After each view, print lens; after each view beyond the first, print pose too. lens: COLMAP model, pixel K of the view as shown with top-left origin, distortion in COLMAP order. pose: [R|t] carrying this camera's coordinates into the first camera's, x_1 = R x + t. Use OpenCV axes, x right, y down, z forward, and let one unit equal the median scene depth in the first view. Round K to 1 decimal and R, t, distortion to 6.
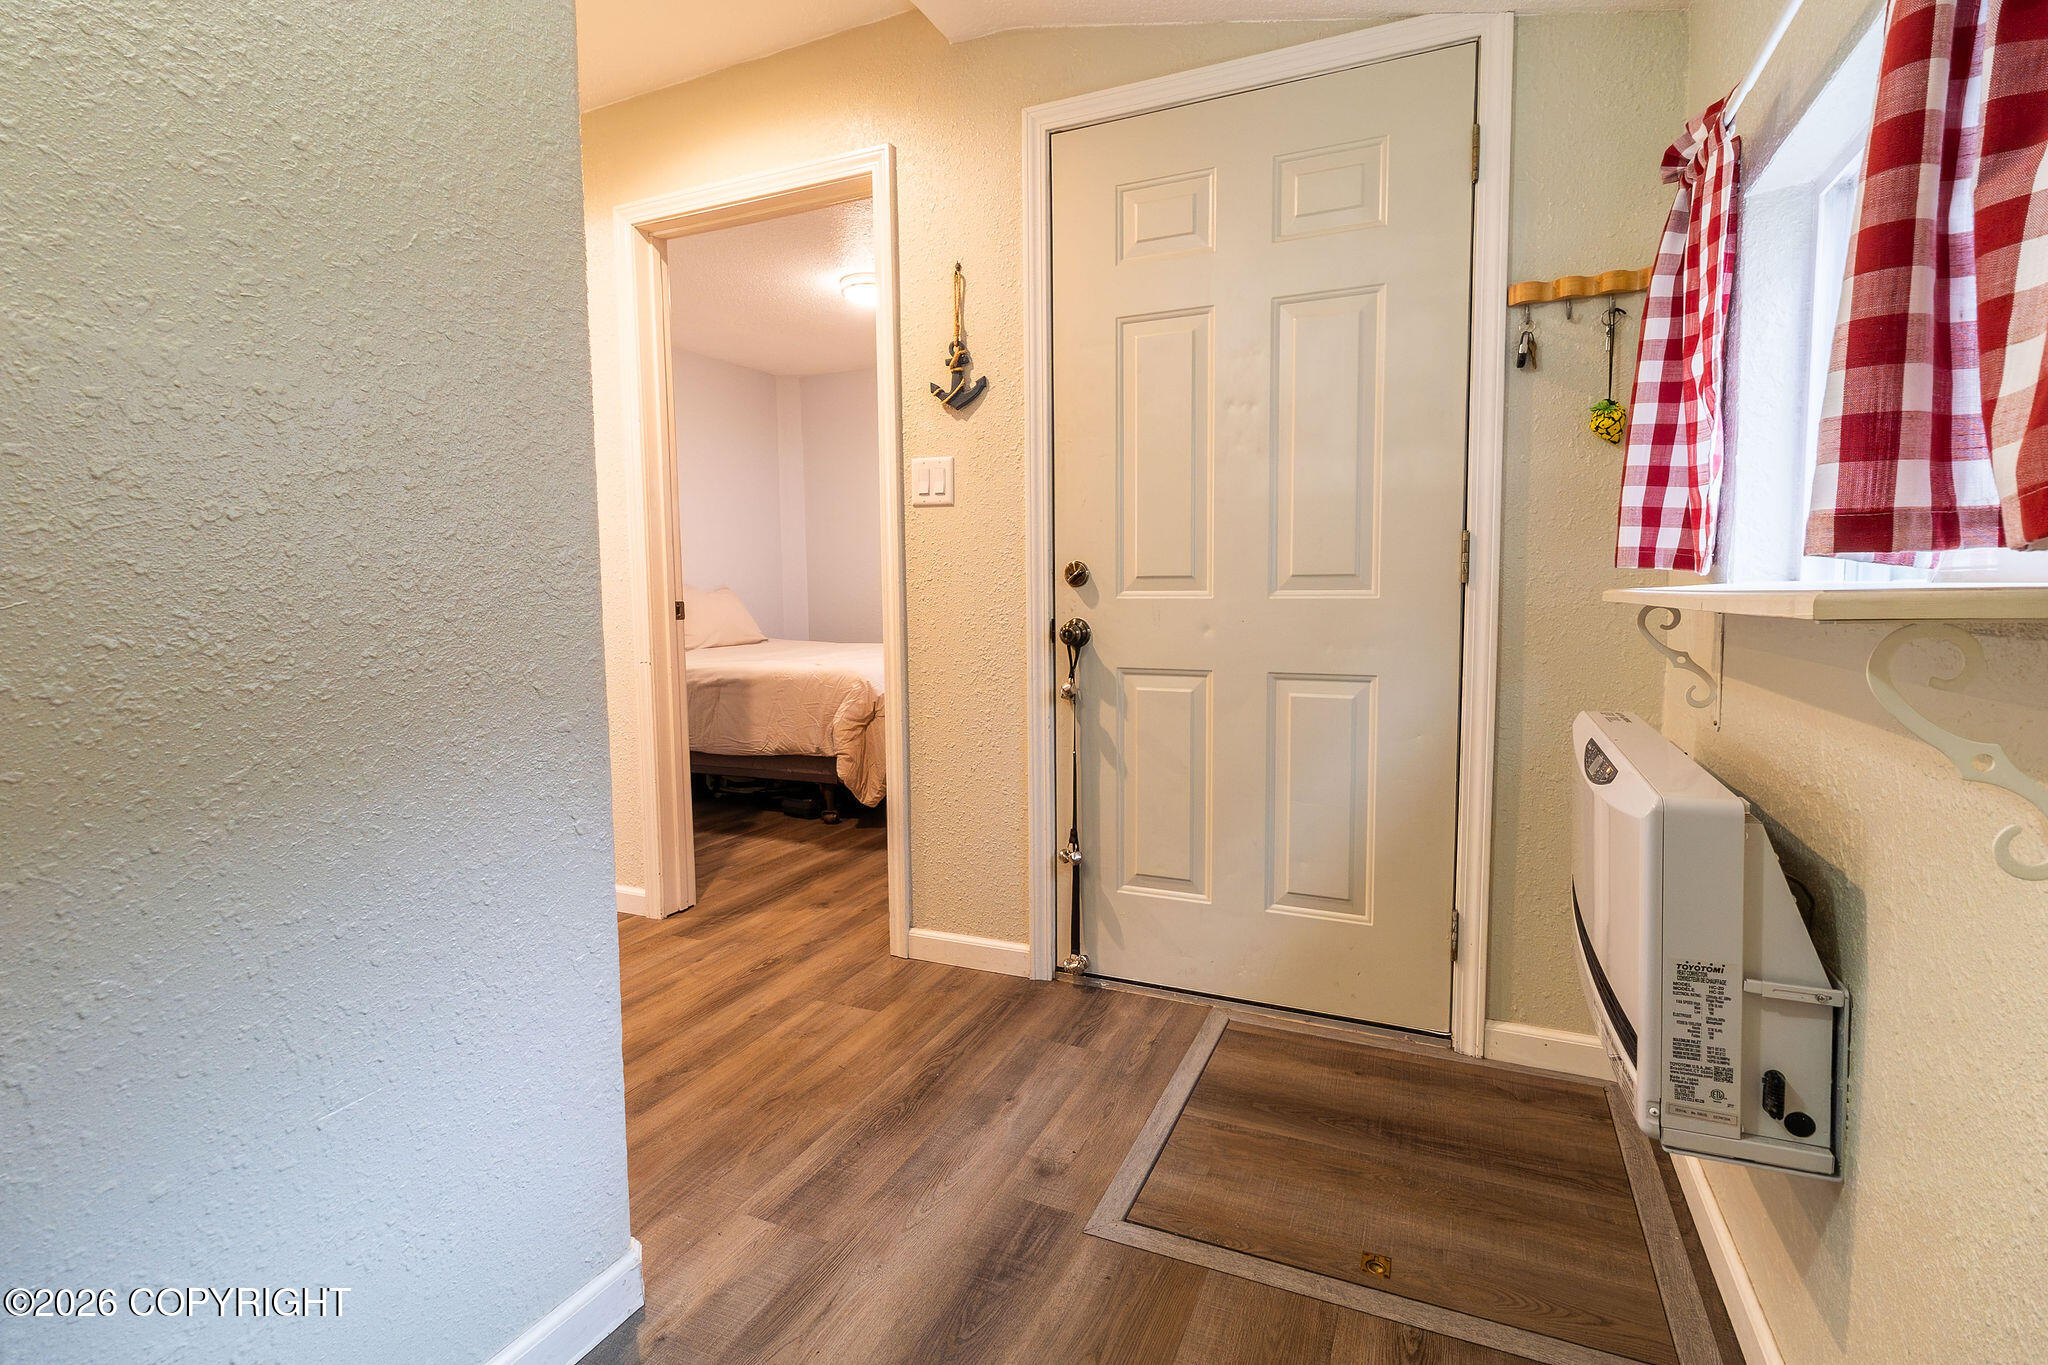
lens RADIAL K [[972.5, 0, 1032.6], [0, 972.5, 662.4], [0, 0, 1]] dist [0.002884, 0.000291]
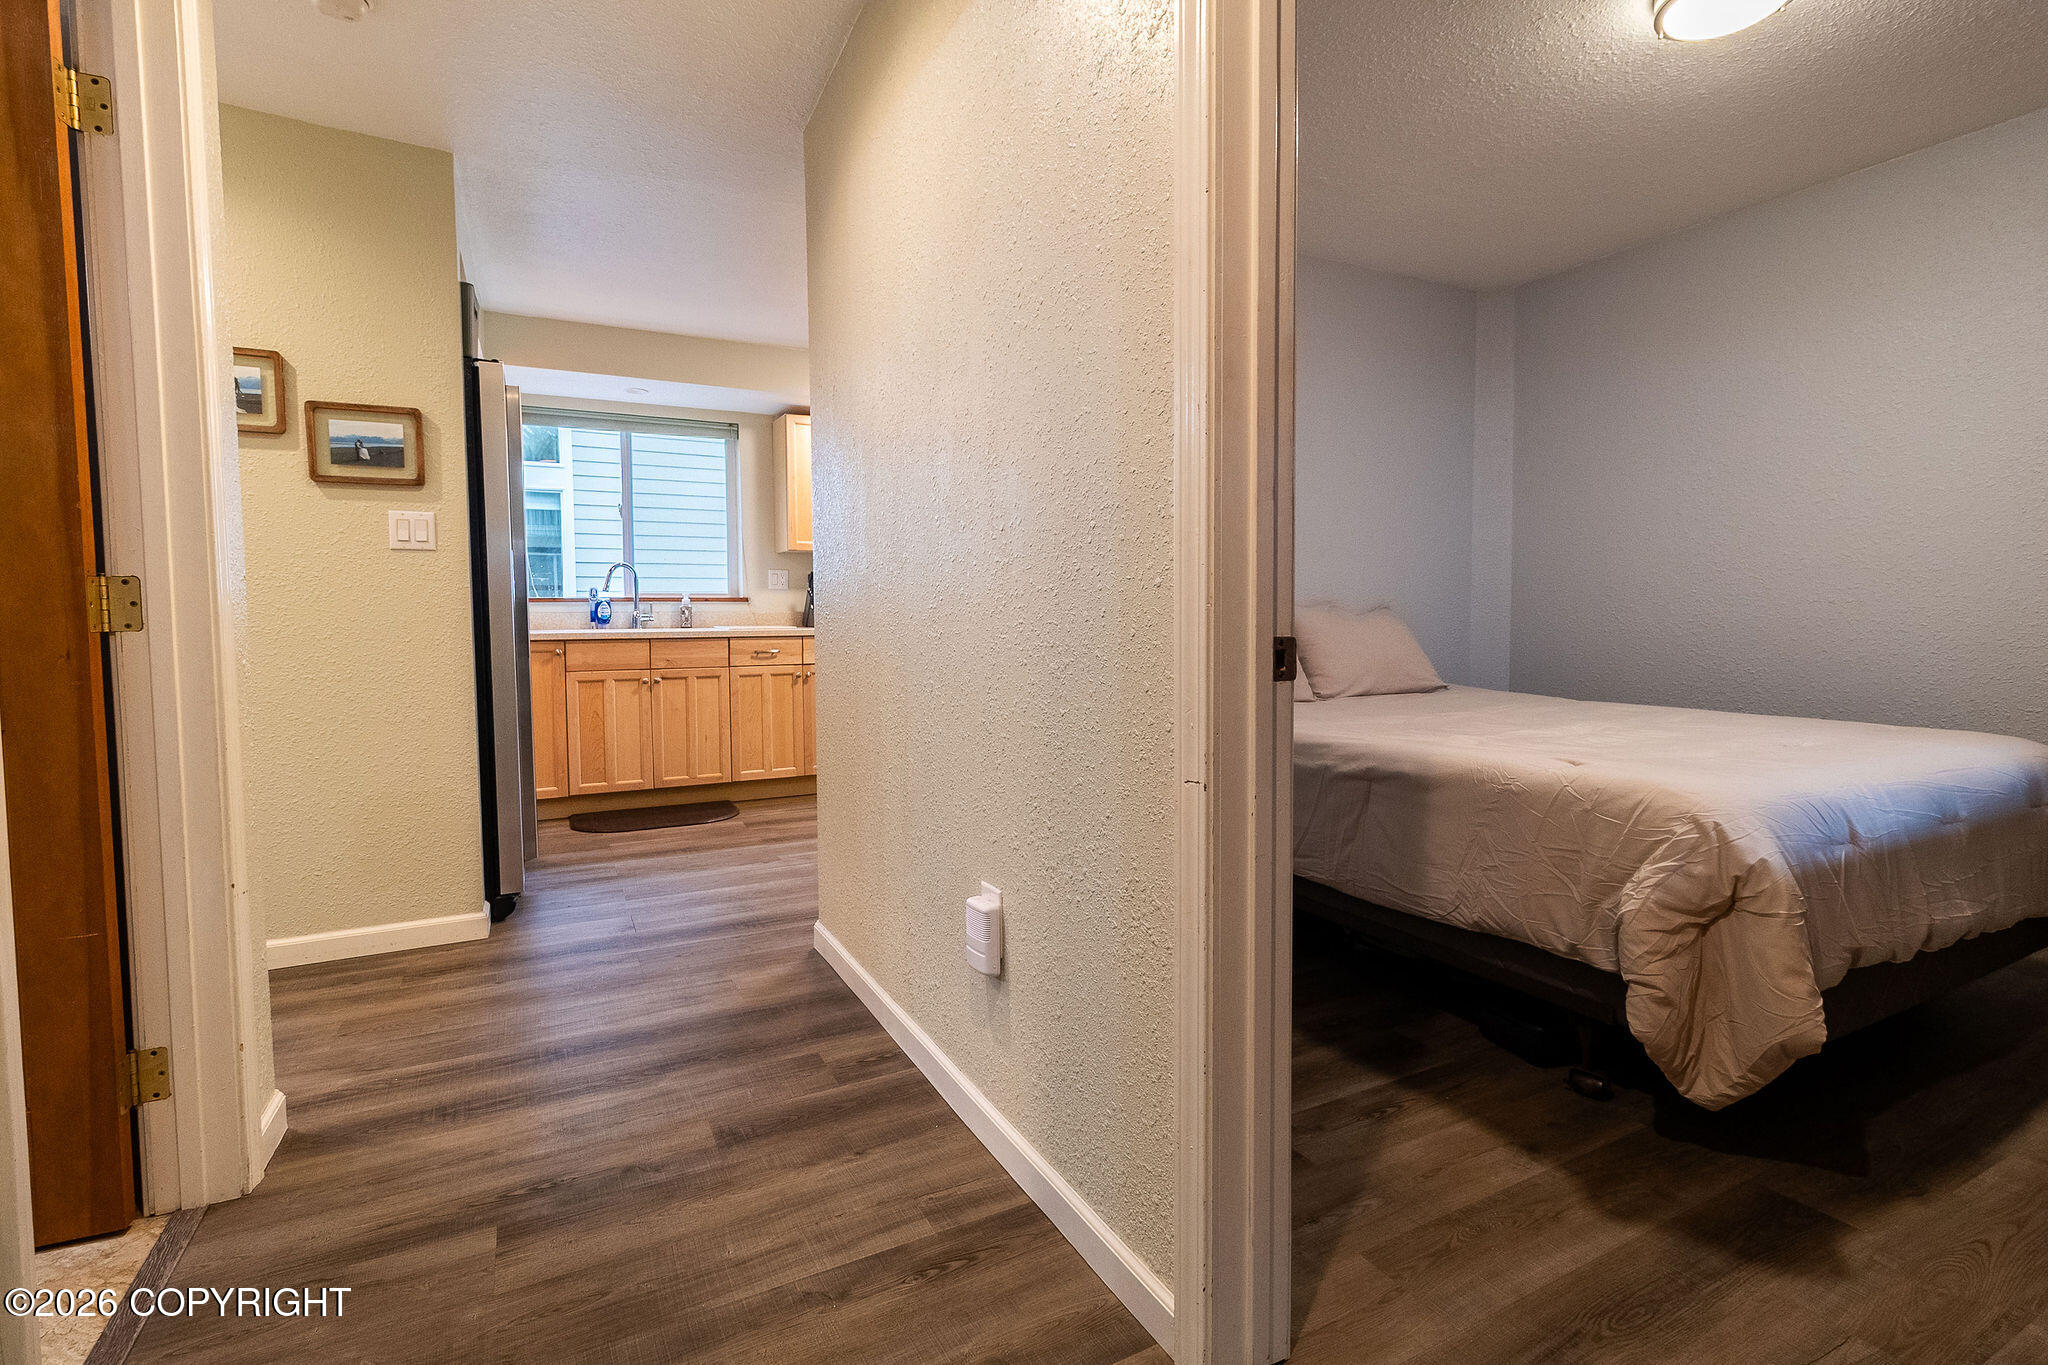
lens RADIAL K [[972.5, 0, 1032.6], [0, 972.5, 662.4], [0, 0, 1]] dist [0.002884, 0.000291]
pose [[0.797415, 0.040020, -0.602103, -0.154087], [-0.053126, 0.998580, -0.003986, -0.034146], [0.601088, 0.035165, 0.798409, 0.468360]]
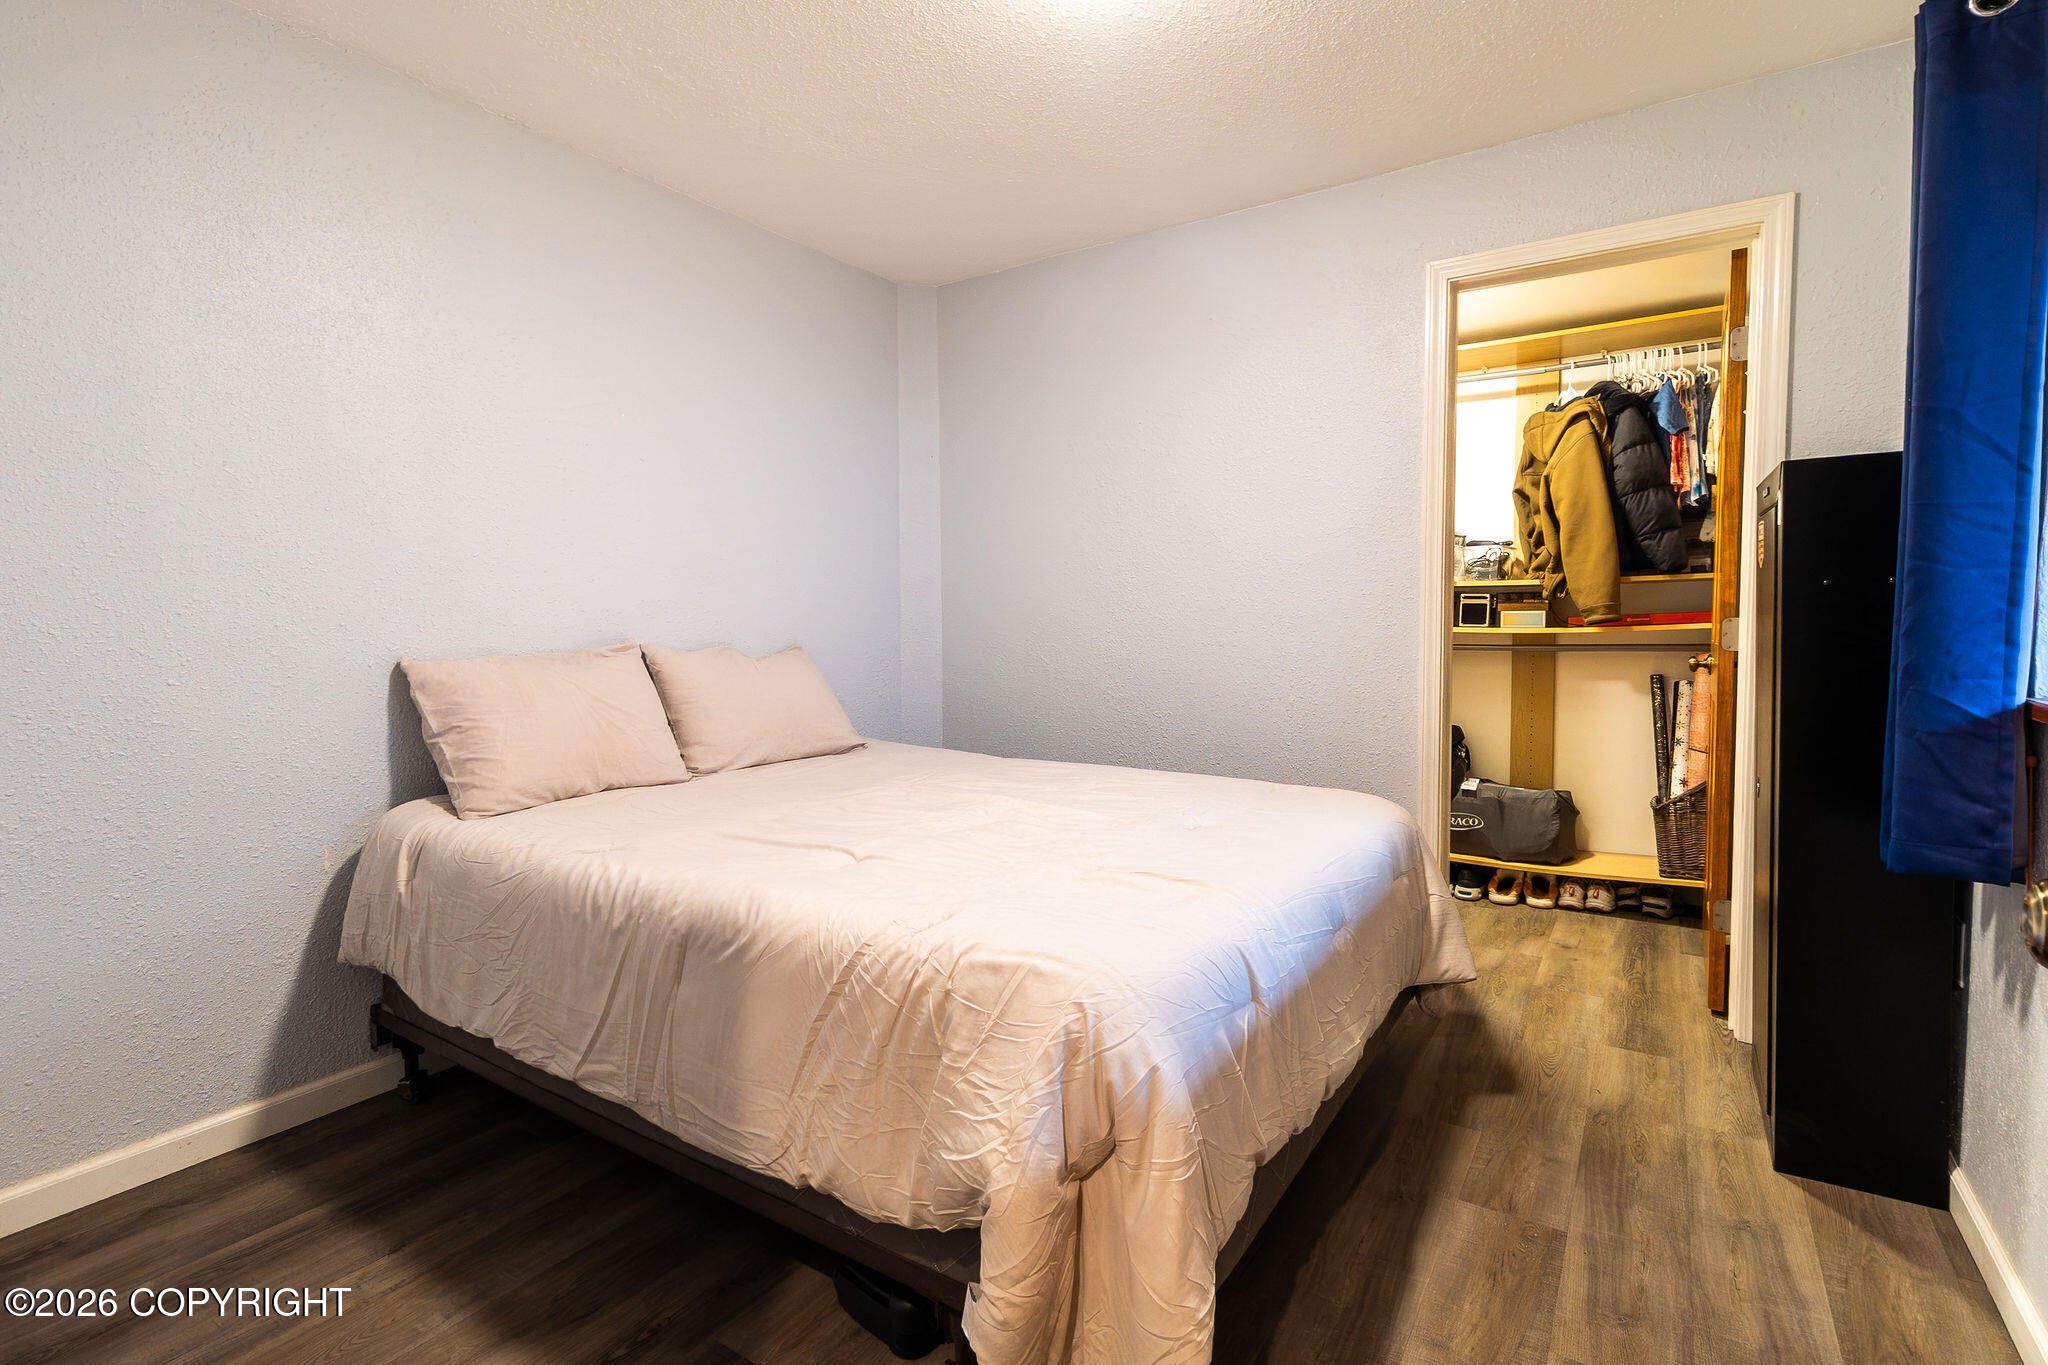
lens RADIAL K [[972.5, 0, 1032.6], [0, 972.5, 662.4], [0, 0, 1]] dist [0.002884, 0.000291]
pose [[0.988182, 0.010147, -0.152947, -0.145367], [-0.015529, 0.999300, -0.034035, -0.079105], [0.152494, 0.036008, 0.987648, 0.711538]]
